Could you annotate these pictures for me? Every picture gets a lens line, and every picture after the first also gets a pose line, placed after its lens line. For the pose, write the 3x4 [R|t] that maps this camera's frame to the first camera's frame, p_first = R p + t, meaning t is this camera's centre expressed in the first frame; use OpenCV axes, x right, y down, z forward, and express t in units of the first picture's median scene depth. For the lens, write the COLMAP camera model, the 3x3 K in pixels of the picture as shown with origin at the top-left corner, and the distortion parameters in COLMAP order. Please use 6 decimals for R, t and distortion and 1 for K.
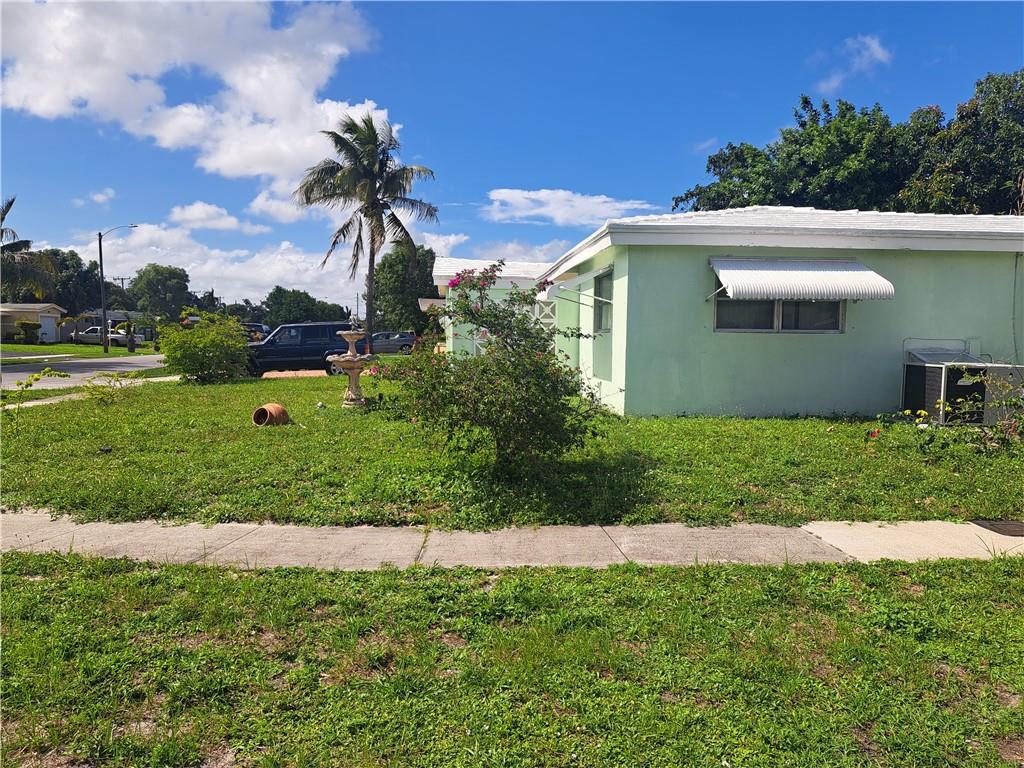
lens RADIAL K [[727.3, 0, 514.8], [0, 727.3, 381.4], [0, 0, 1]] dist [0.101962, -0.139978]
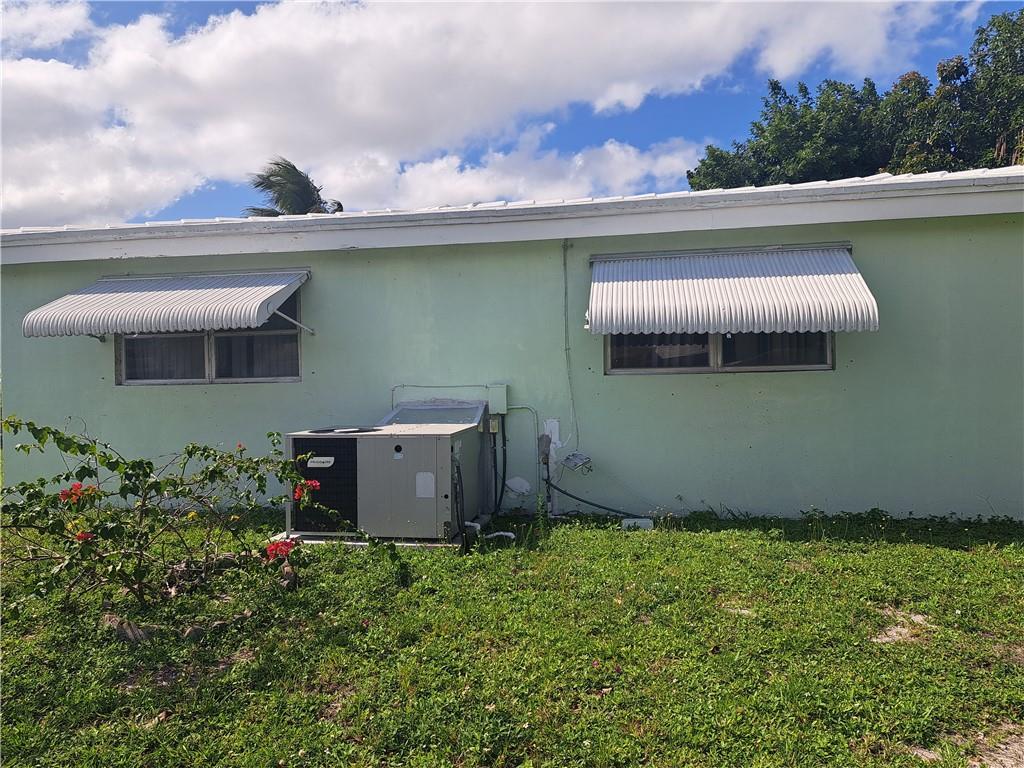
lens RADIAL K [[727.3, 0, 514.8], [0, 727.3, 381.4], [0, 0, 1]] dist [0.101962, -0.139978]
pose [[0.969848, -0.029900, -0.241868, 0.779296], [0.015674, 0.998043, -0.060527, -0.022245], [0.243205, 0.054911, 0.968419, 0.405491]]
